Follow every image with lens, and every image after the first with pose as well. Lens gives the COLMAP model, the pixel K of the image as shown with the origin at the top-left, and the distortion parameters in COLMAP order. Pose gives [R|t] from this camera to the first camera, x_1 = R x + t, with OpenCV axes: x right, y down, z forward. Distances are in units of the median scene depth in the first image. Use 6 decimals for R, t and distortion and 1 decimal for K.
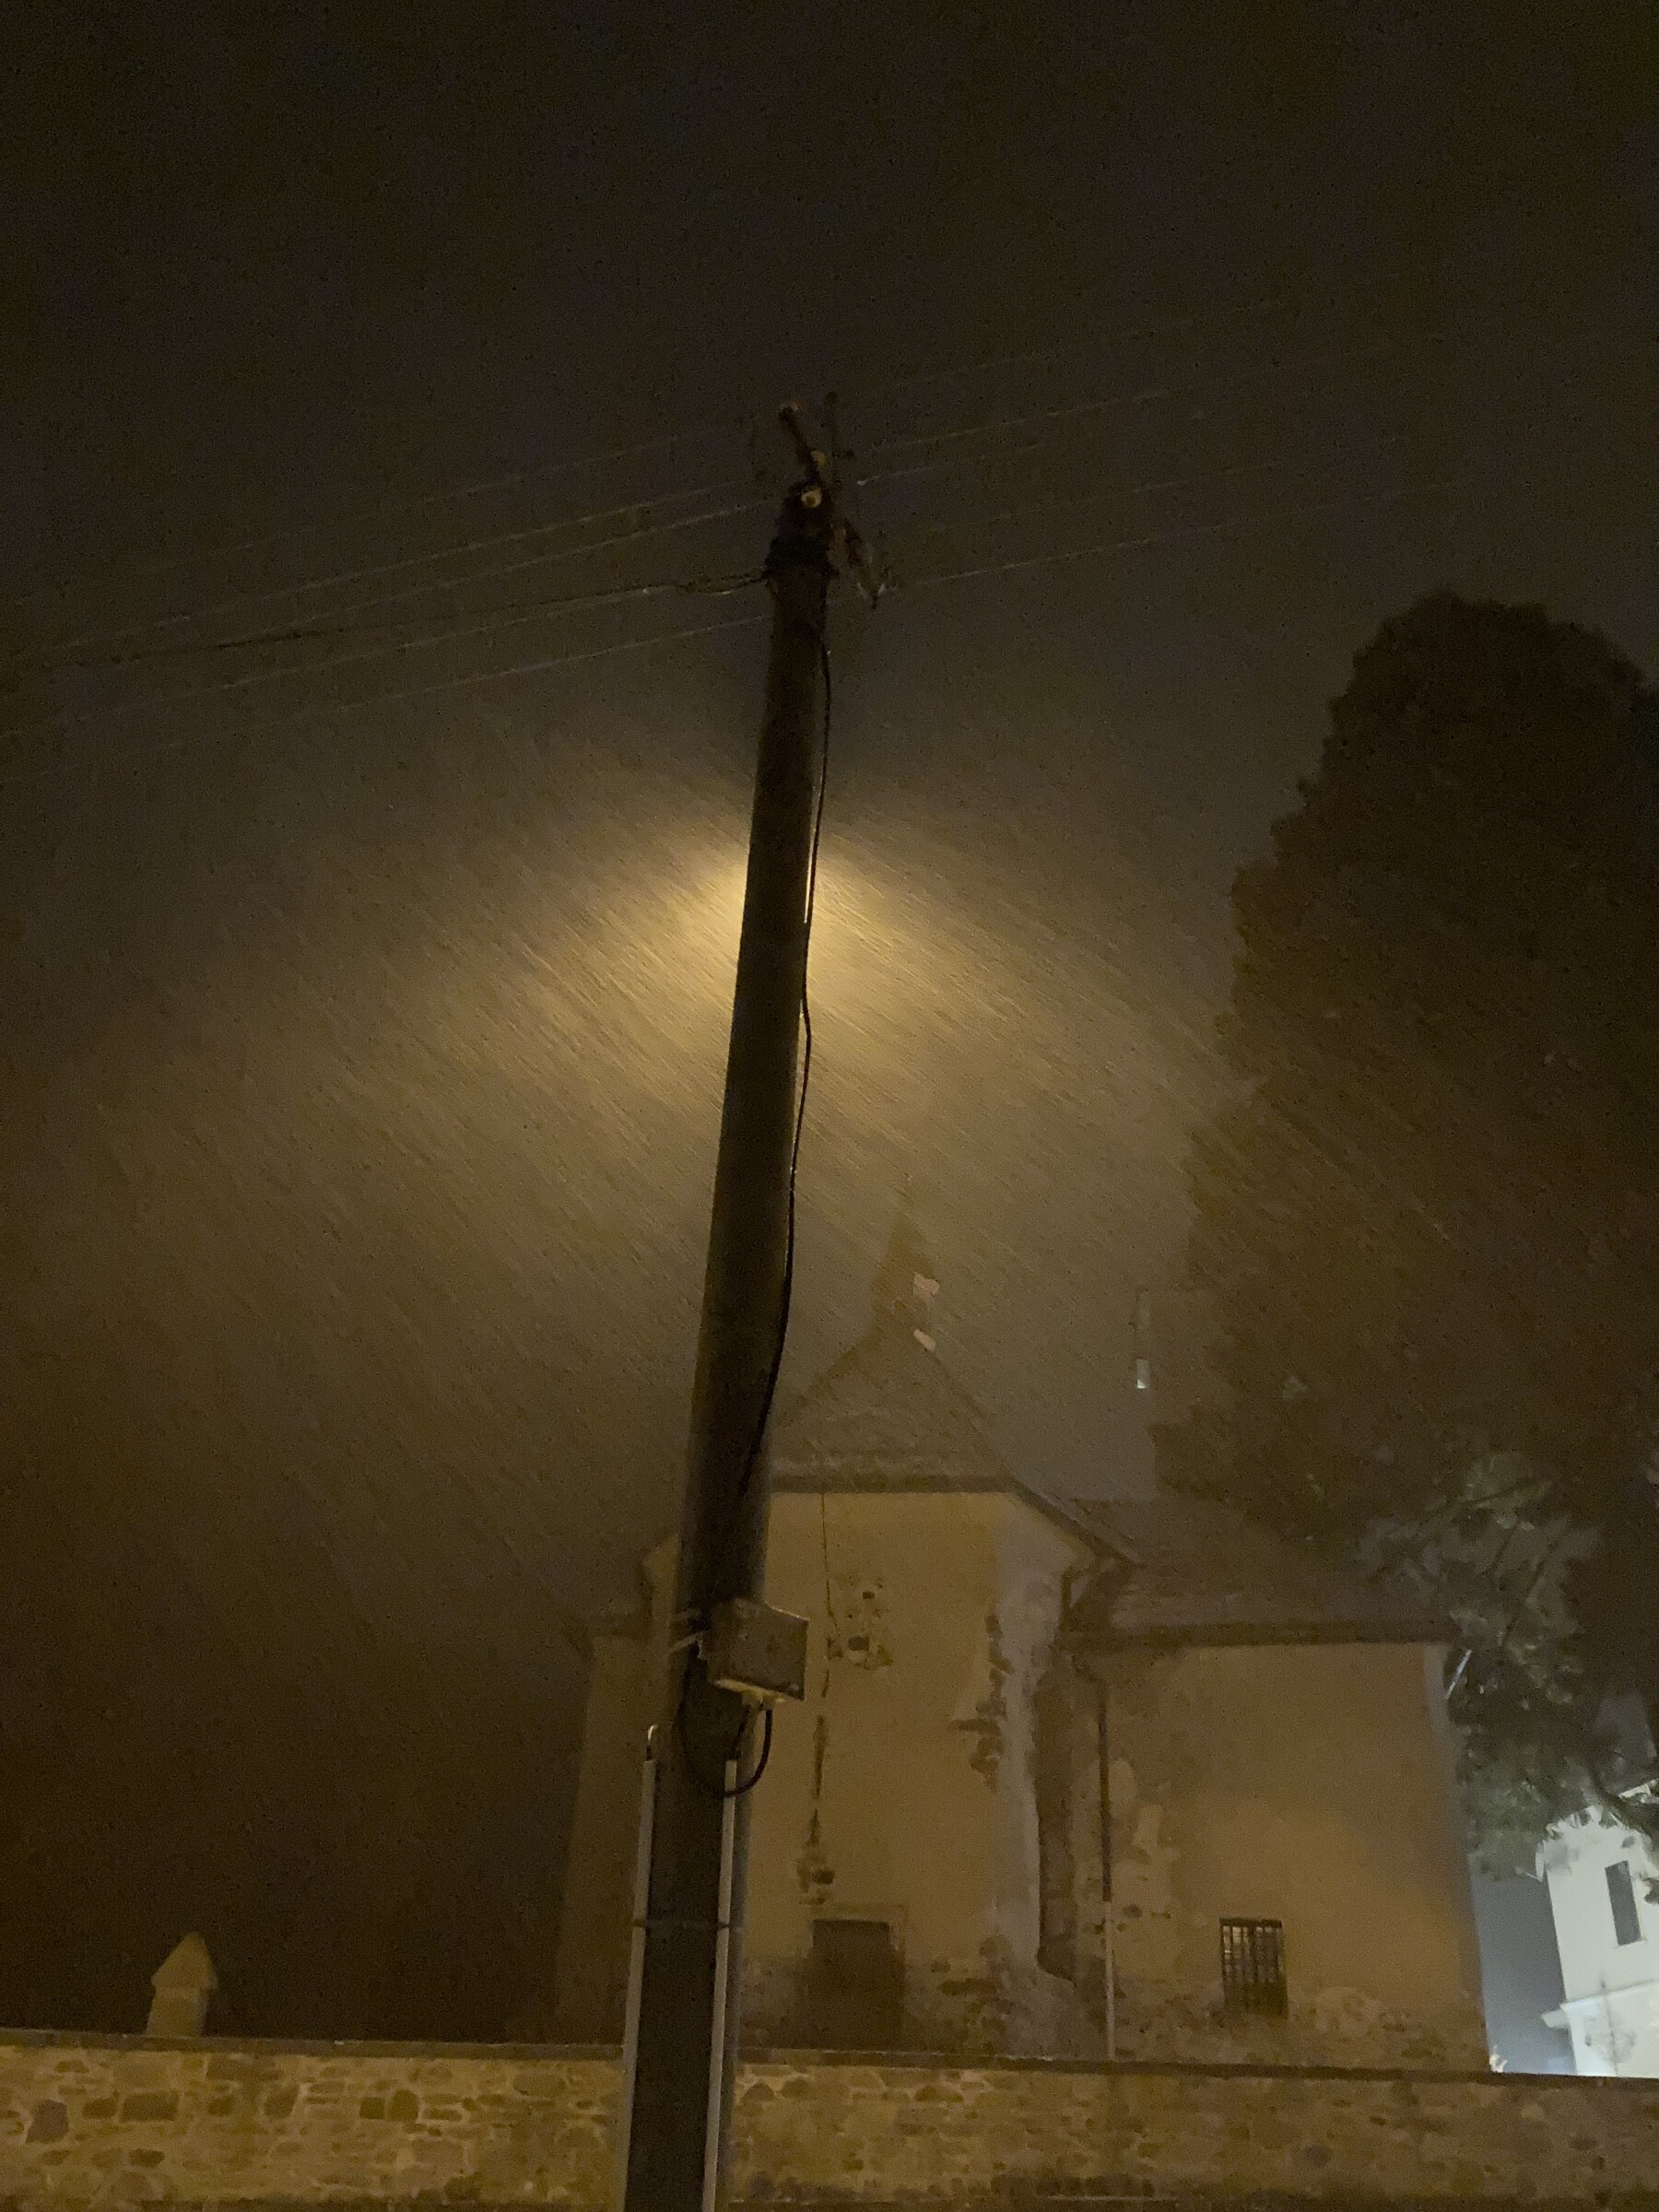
lens RADIAL K [[1840.8, 0, 836.3], [0, 1840.8, 1104.9], [0, 0, 1]] dist [0.045719, -0.052092]
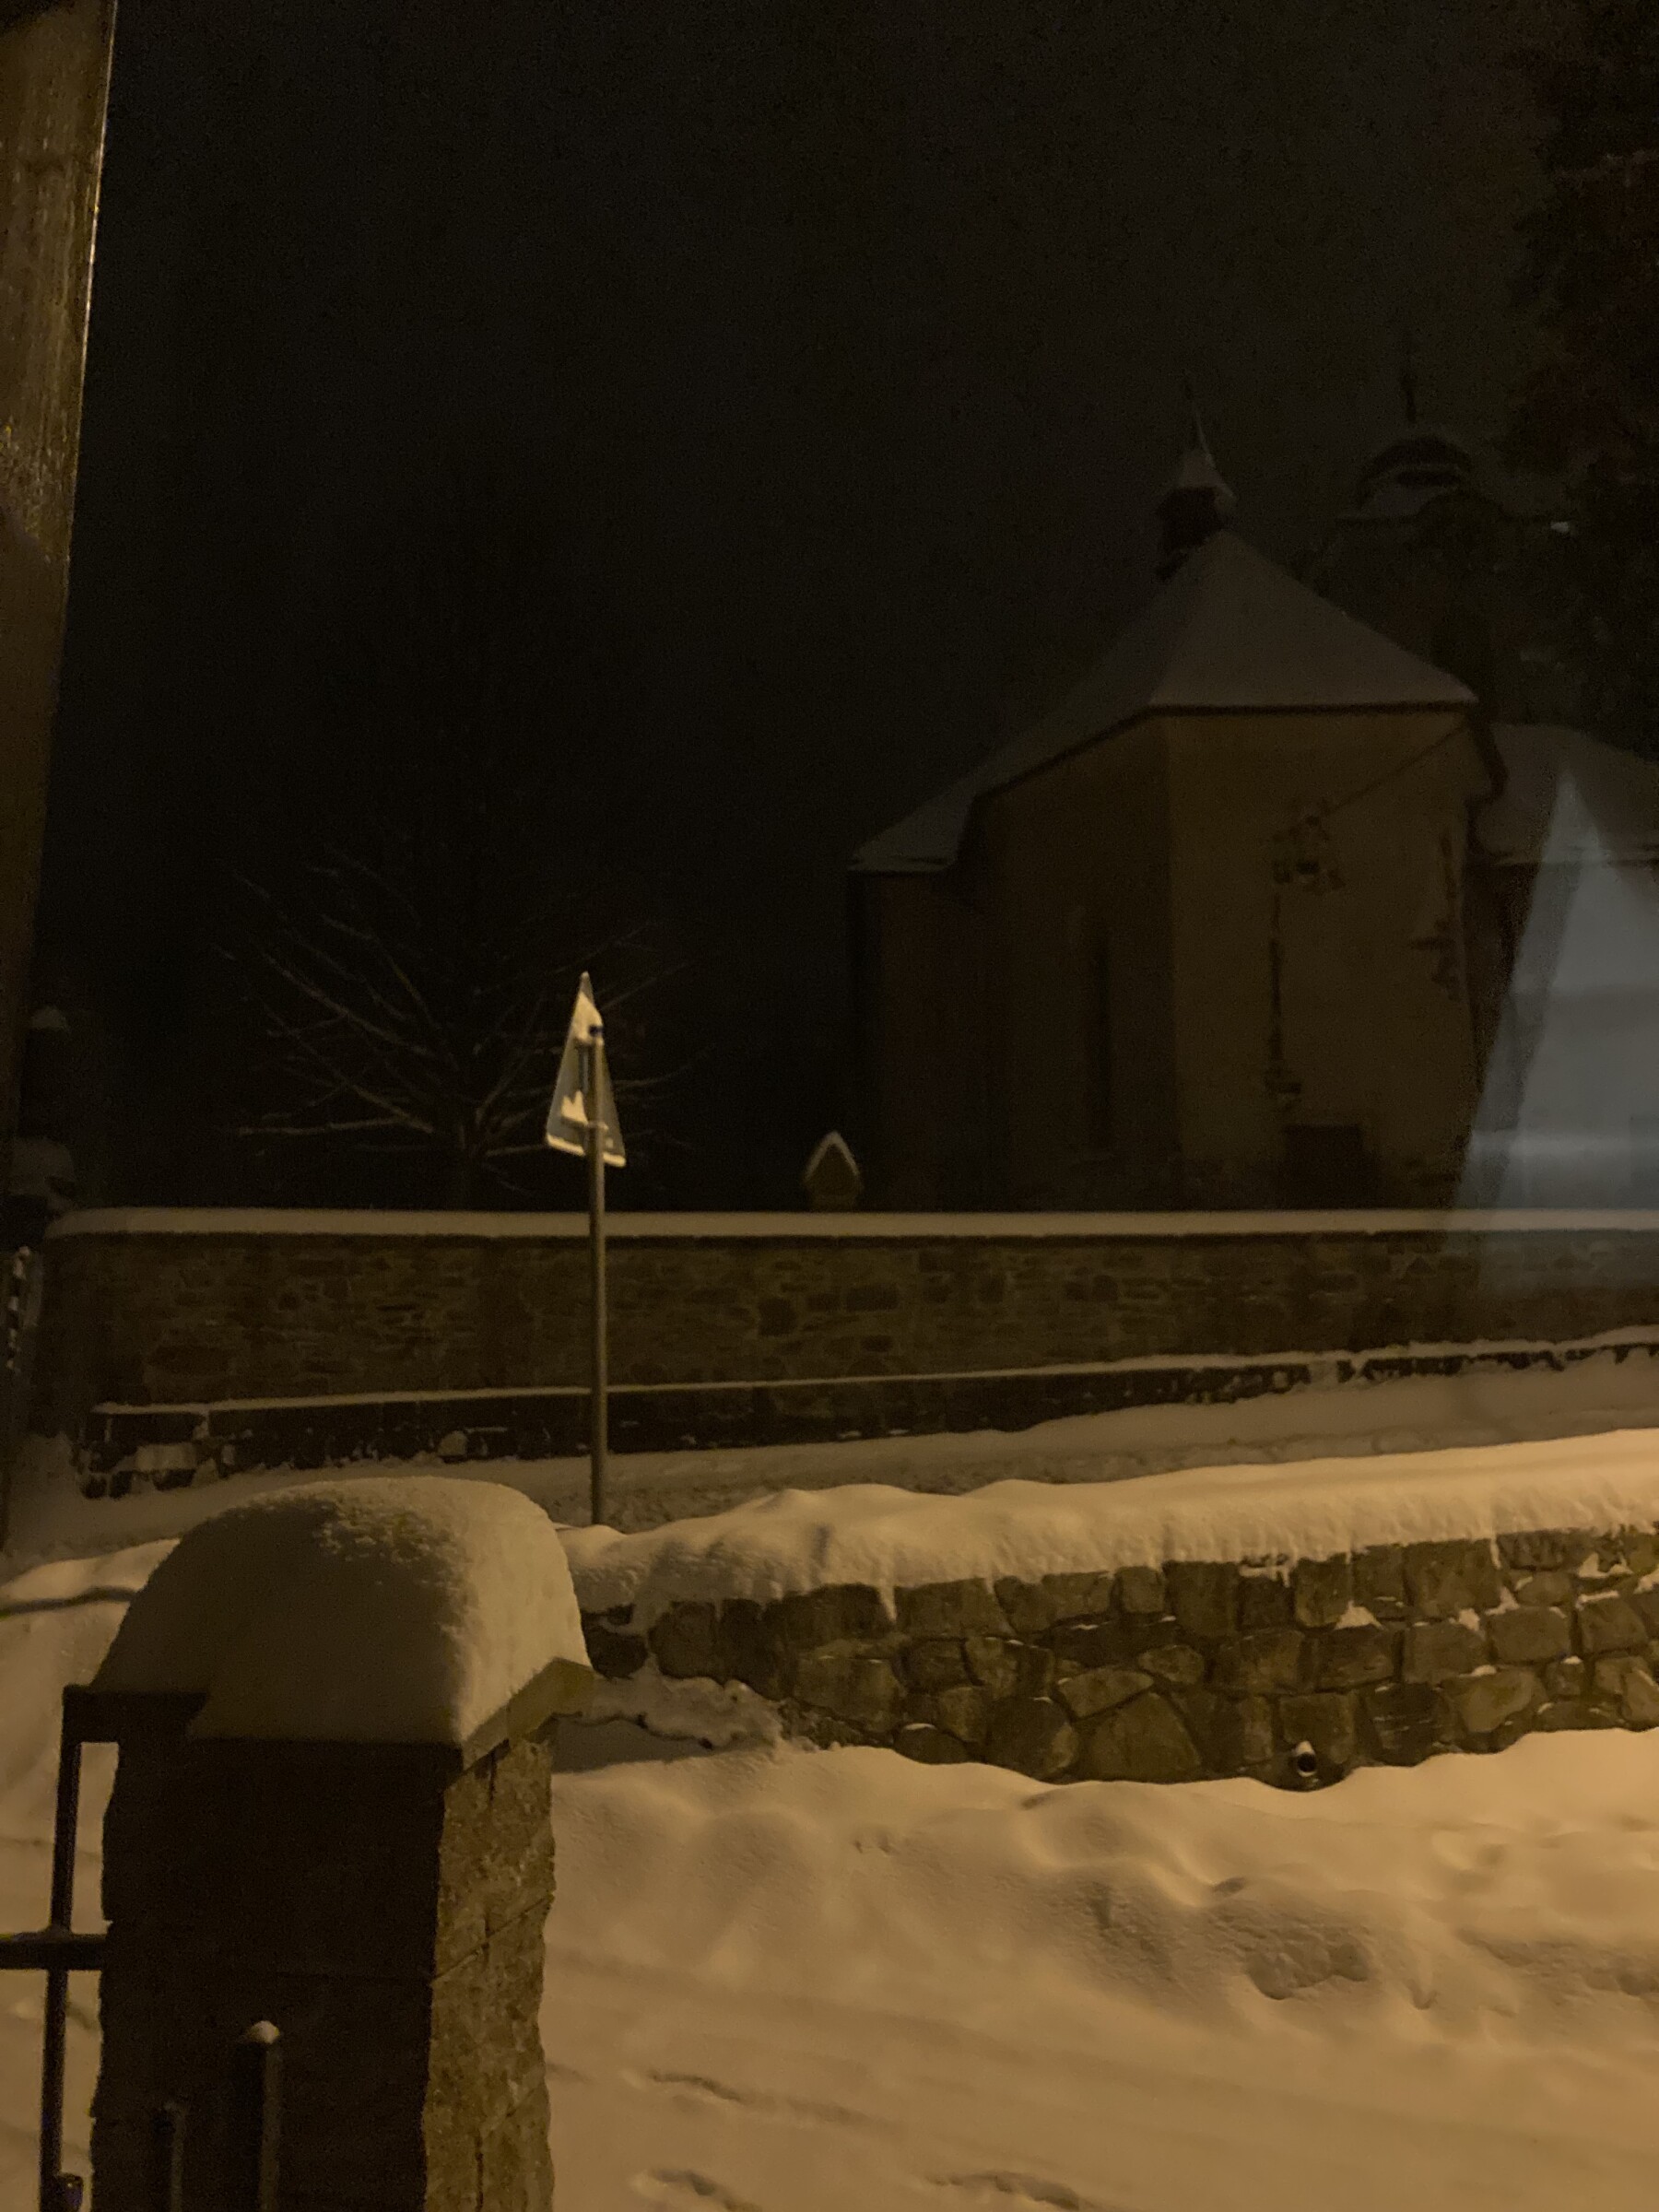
lens RADIAL K [[1840.8, 0, 785.8], [0, 1840.8, 1094.7], [0, 0, 1]] dist [0.045719, -0.052092]
pose [[0.994602, -0.028417, 0.099797, -0.506723], [-0.010123, 0.930609, 0.365875, 0.068041], [-0.103269, -0.364910, 0.925298, 0.114898]]
